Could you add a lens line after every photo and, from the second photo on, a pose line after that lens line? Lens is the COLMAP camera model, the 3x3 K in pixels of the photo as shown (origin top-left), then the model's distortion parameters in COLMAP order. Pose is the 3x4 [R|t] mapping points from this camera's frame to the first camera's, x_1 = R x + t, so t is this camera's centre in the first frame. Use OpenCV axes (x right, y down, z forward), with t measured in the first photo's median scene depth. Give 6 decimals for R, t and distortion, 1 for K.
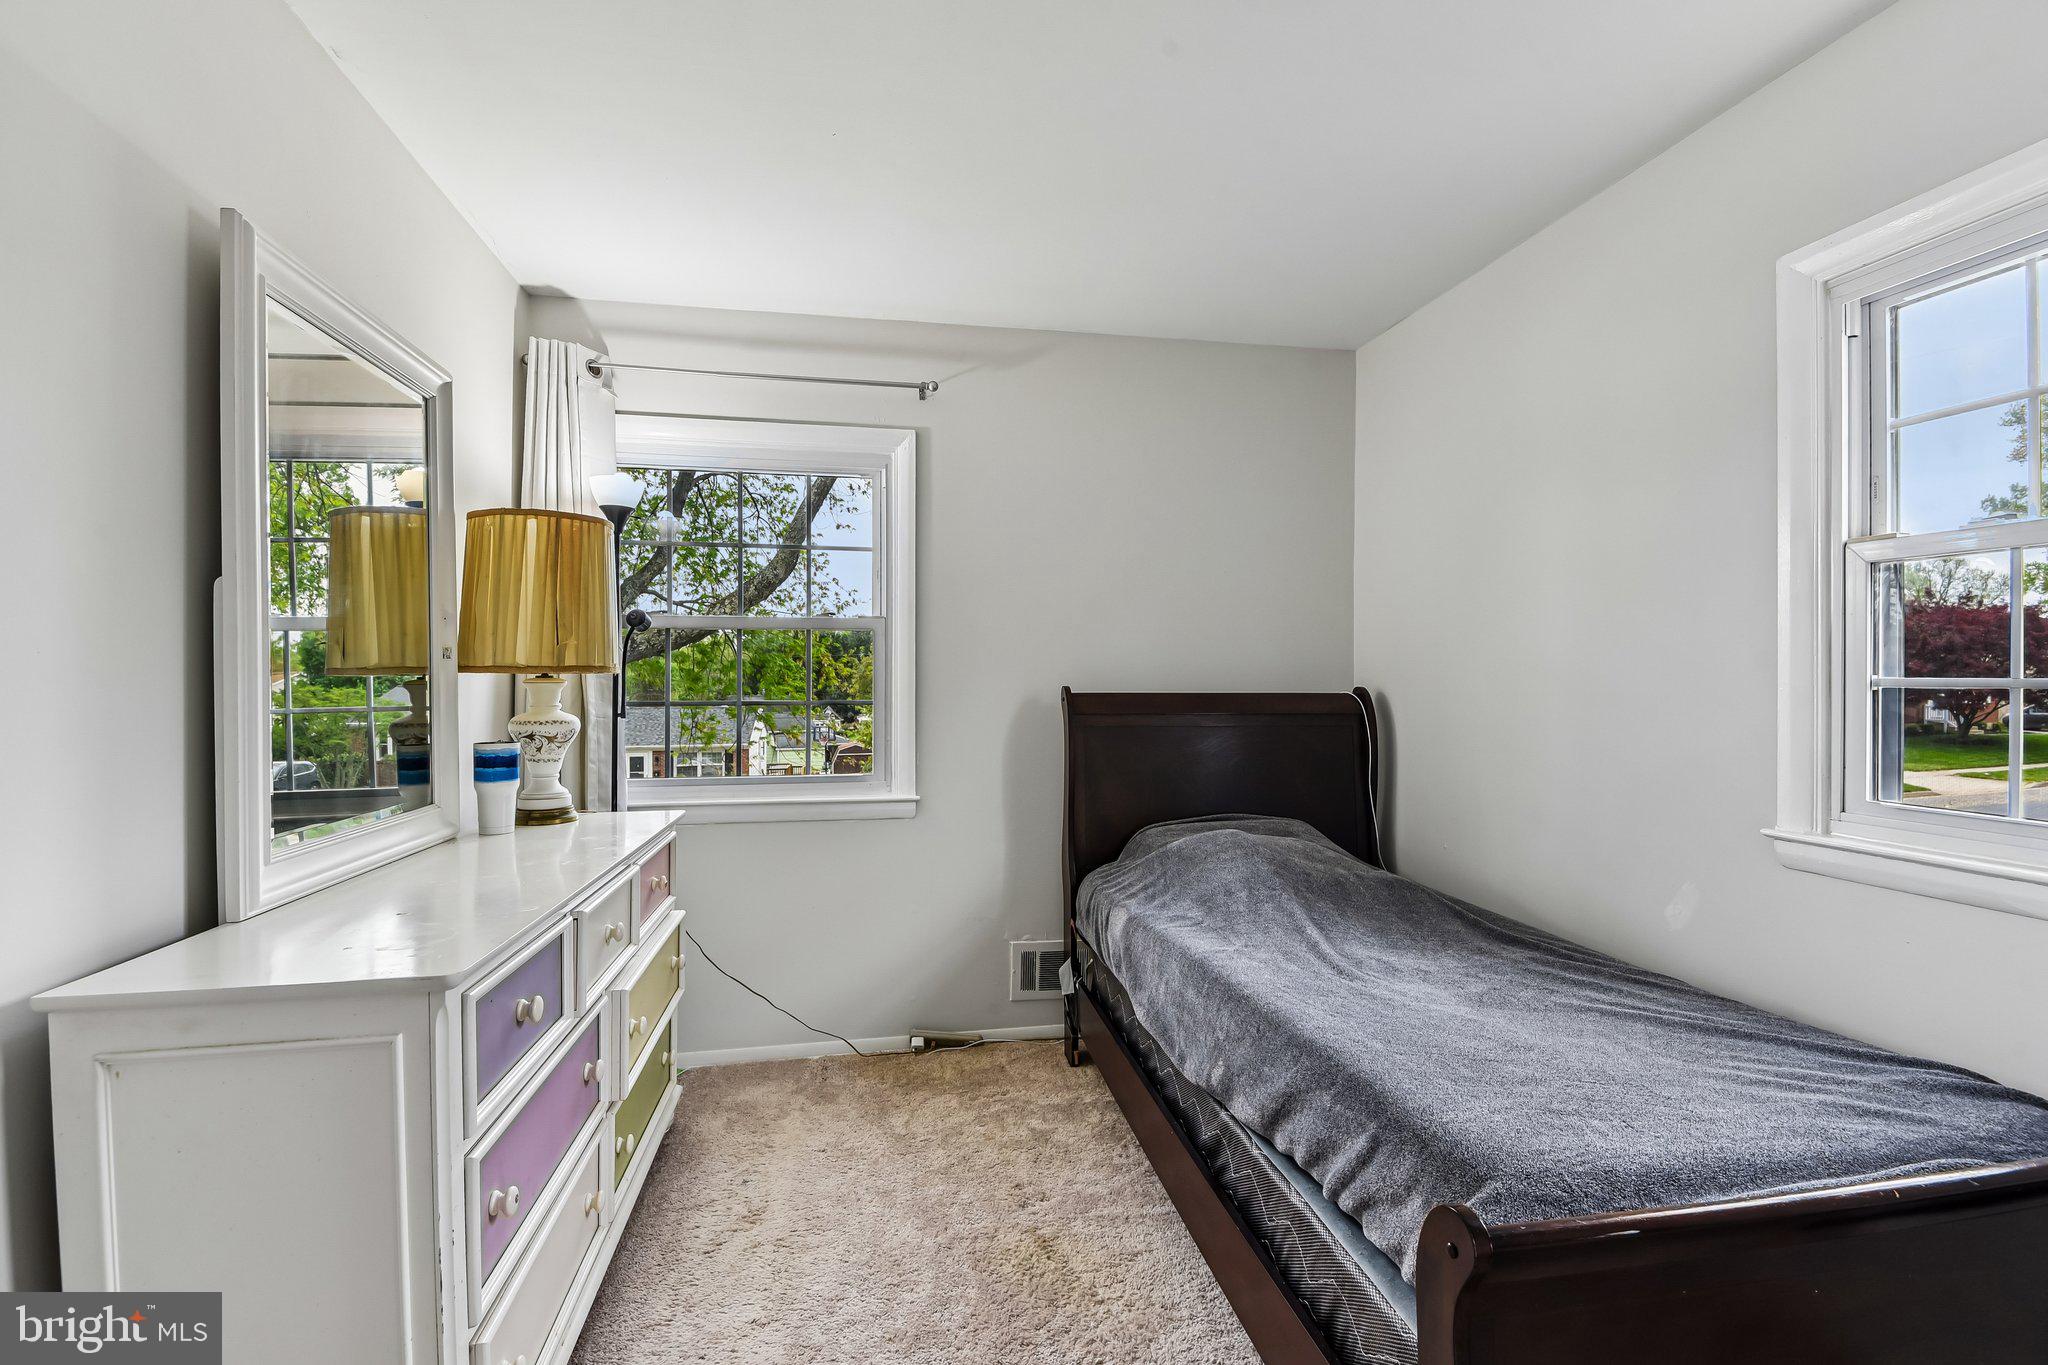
lens RADIAL K [[926.3, 0, 1003.9], [0, 926.3, 661.5], [0, 0, 1]] dist [0.031321, -0.026458]
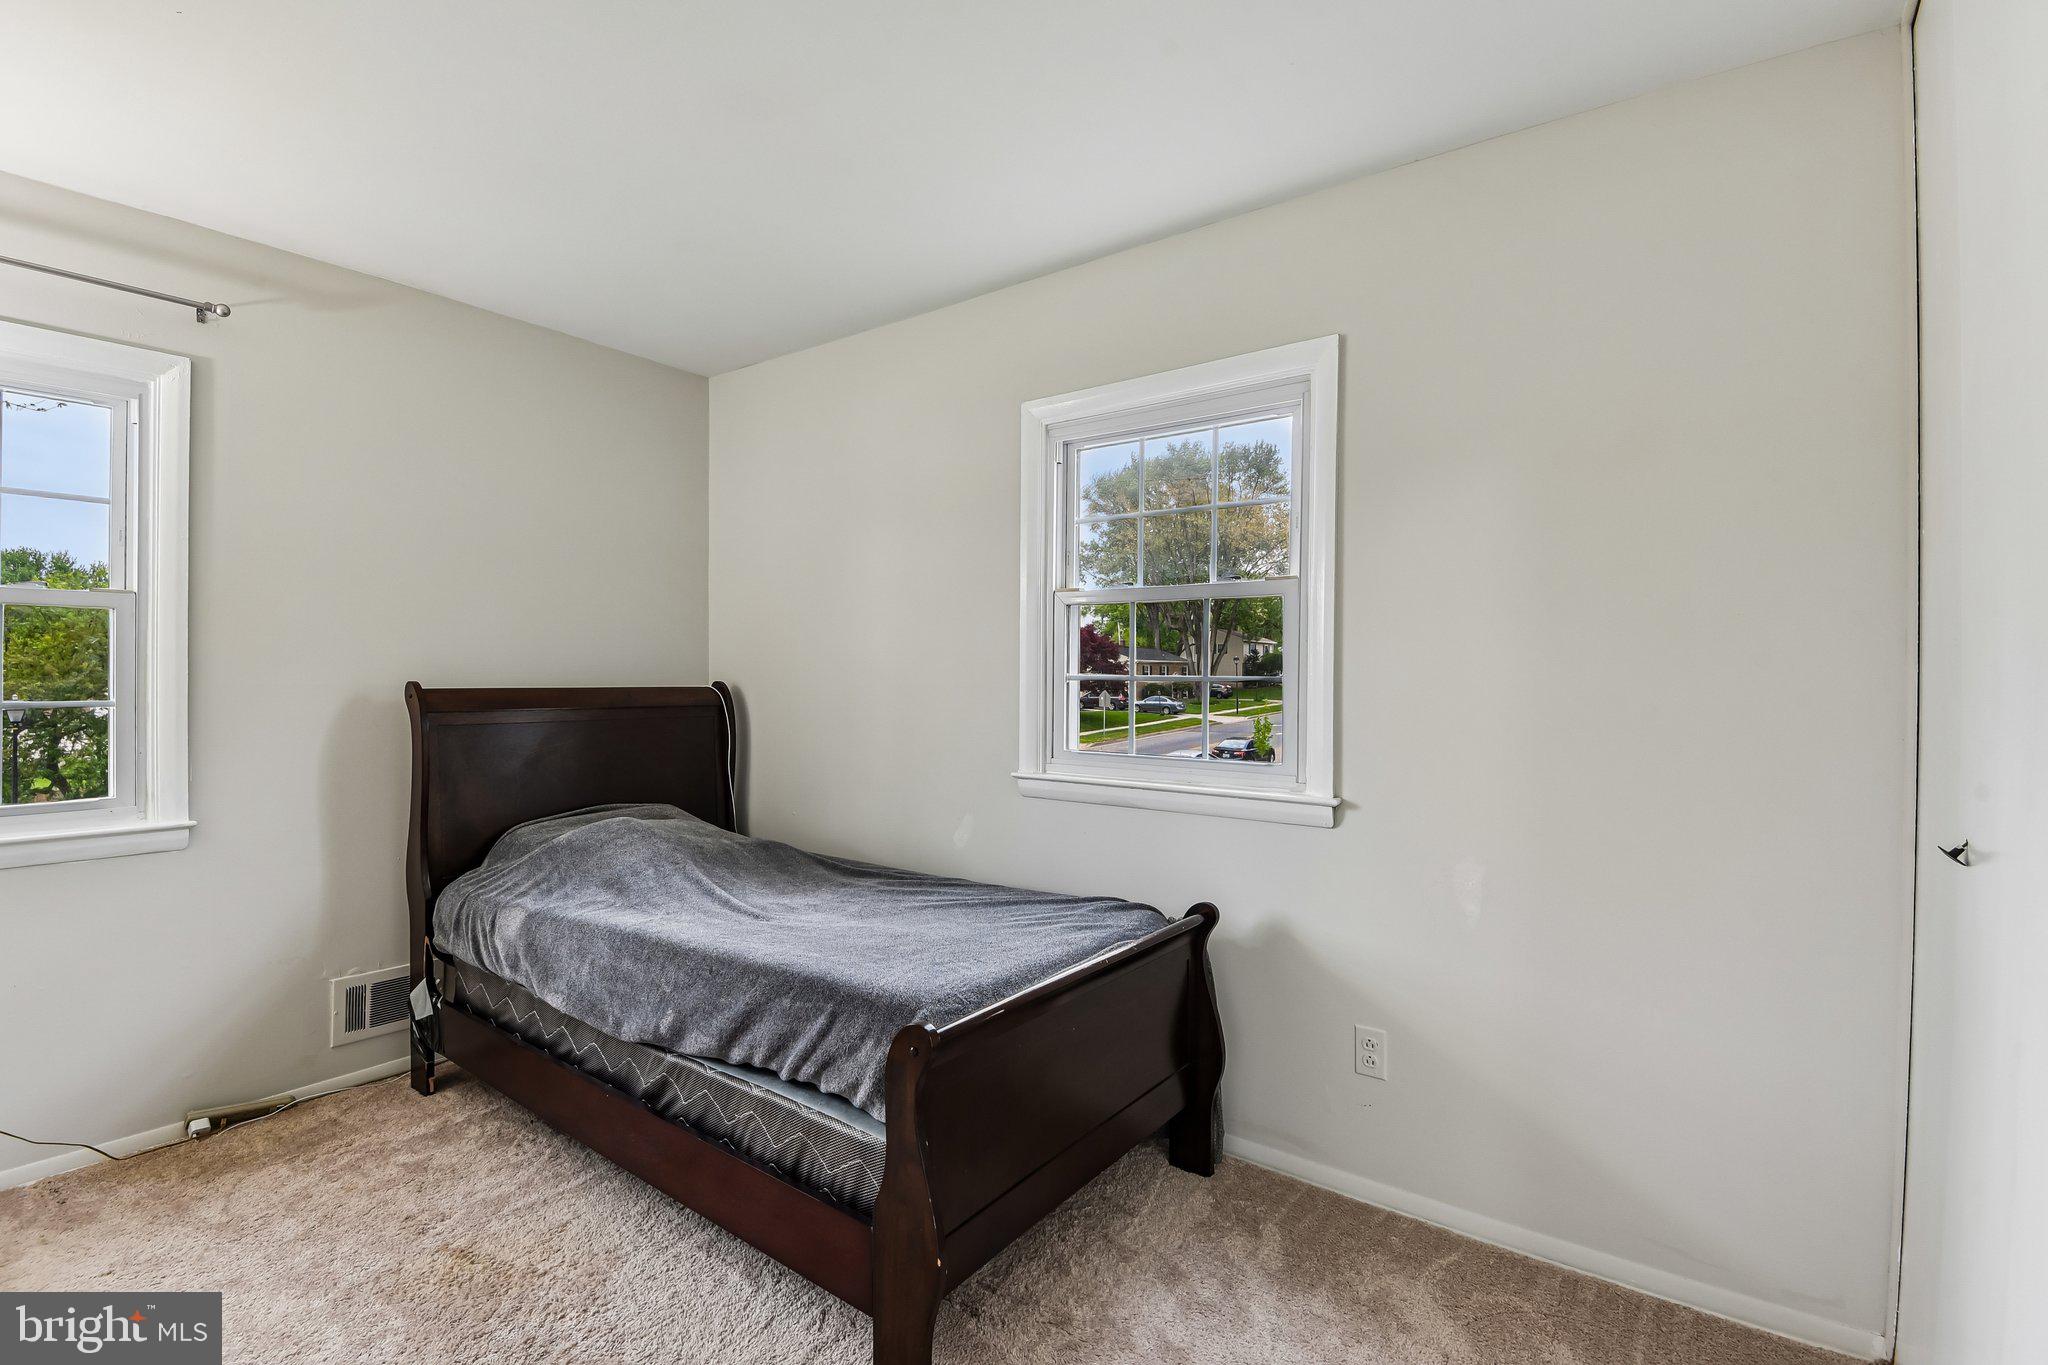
lens RADIAL K [[926.3, 0, 1007.8], [0, 926.3, 649.2], [0, 0, 1]] dist [0.031321, -0.026458]
pose [[0.729534, 0.021503, 0.683607, -0.219656], [-0.015501, 0.999769, -0.014905, -0.001551], [-0.683769, 0.000278, 0.729698, -0.099504]]
